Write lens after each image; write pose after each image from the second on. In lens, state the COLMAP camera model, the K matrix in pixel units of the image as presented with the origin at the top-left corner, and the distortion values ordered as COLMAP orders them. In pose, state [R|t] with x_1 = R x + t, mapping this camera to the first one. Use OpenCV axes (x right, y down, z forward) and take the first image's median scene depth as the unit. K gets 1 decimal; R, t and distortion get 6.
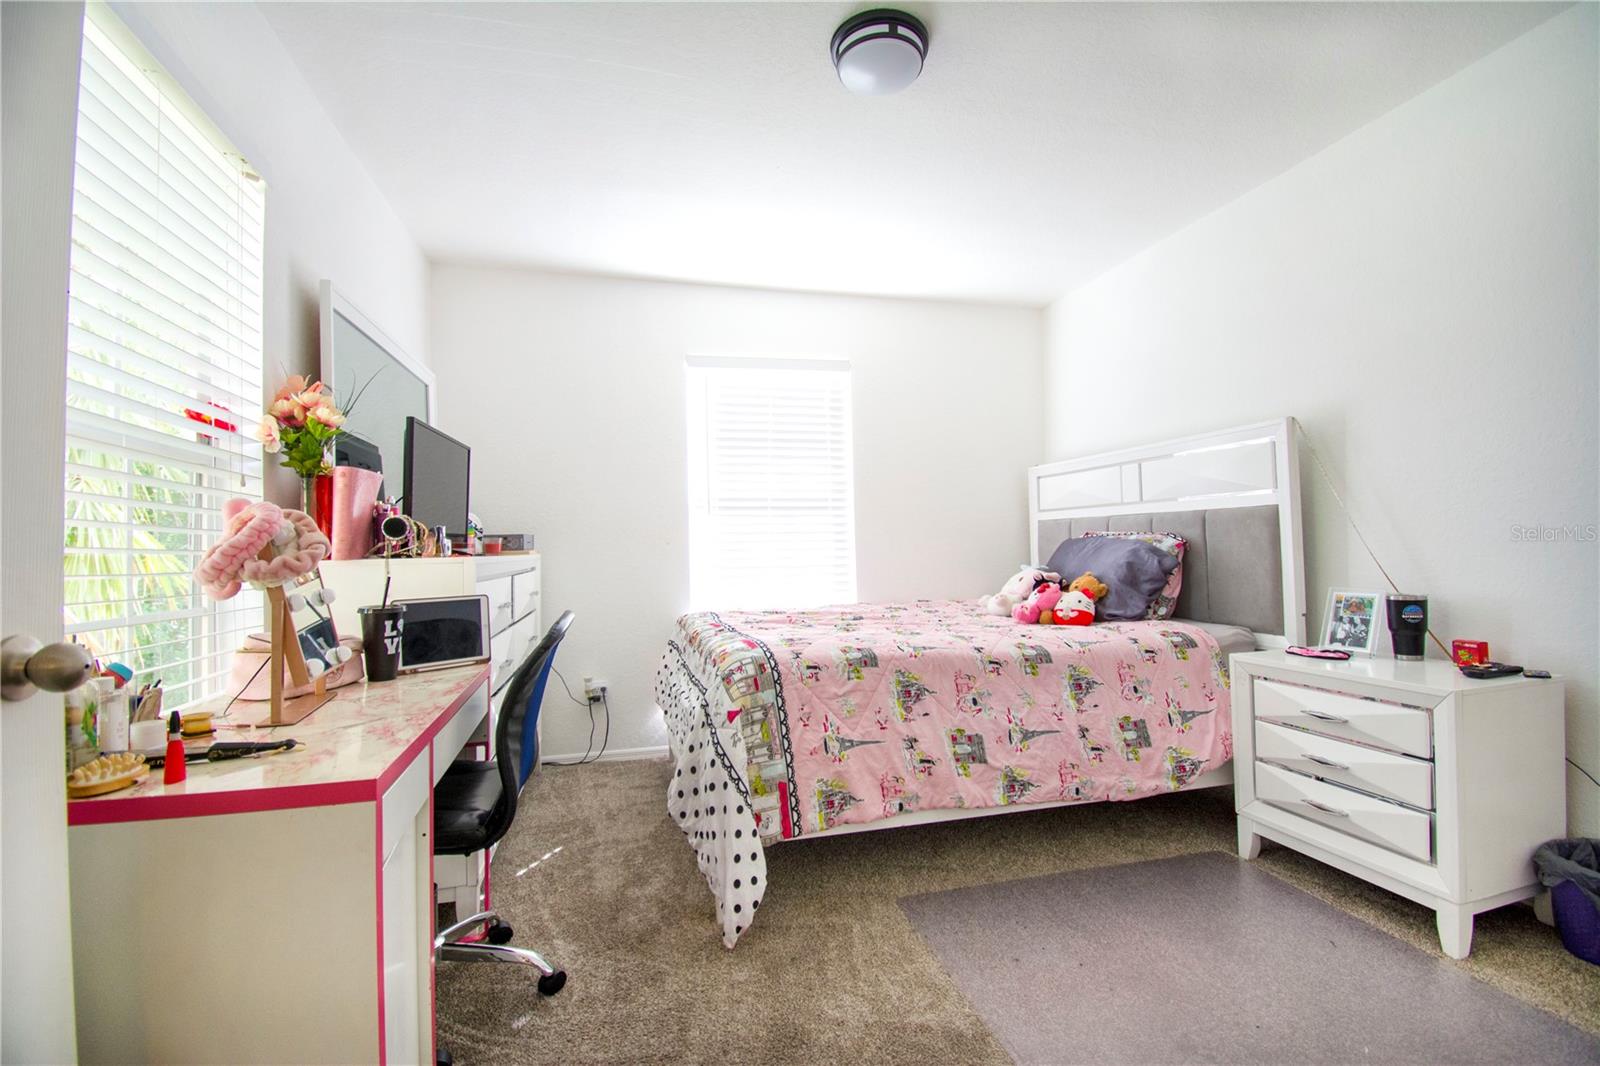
lens RADIAL K [[710.9, 0, 800.0], [0, 710.9, 533.0], [0, 0, 1]] dist [0.024882, -0.026504]
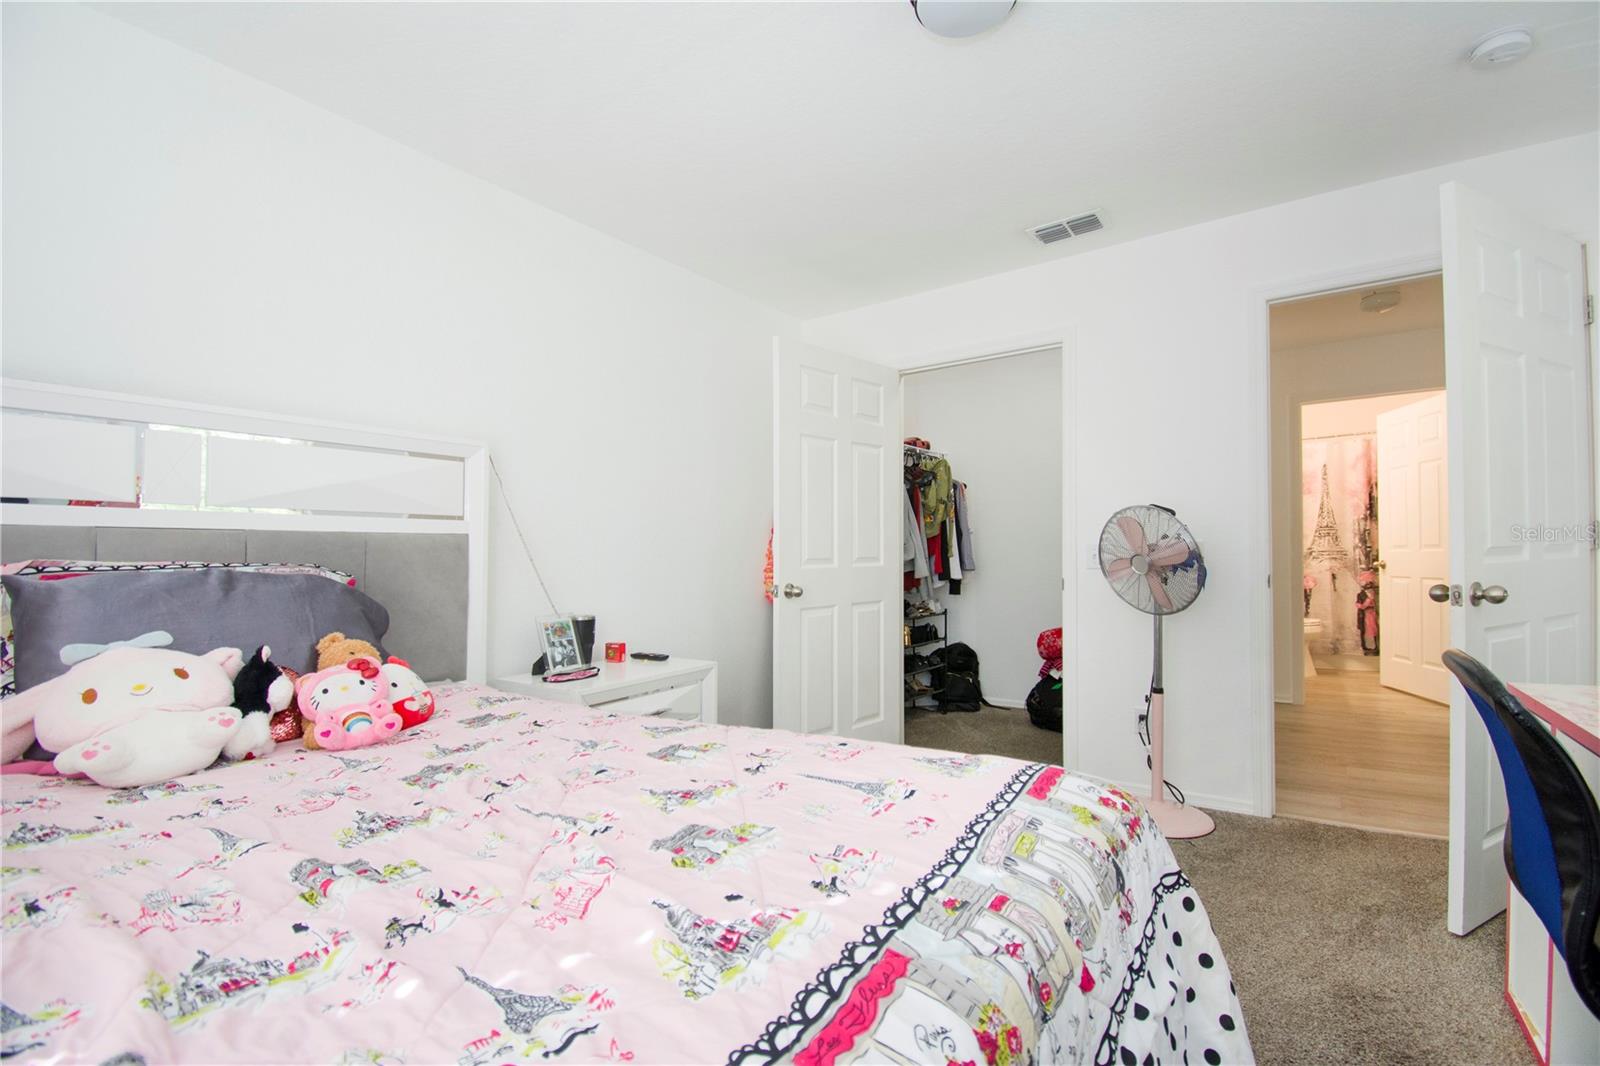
lens RADIAL K [[710.9, 0, 800.0], [0, 710.9, 533.0], [0, 0, 1]] dist [0.024882, -0.026504]
pose [[-0.645826, 0.042245, 0.762315, -0.330010], [0.004190, 0.998649, -0.051791, 0.008741], [-0.763473, -0.030254, -0.645131, 1.435482]]
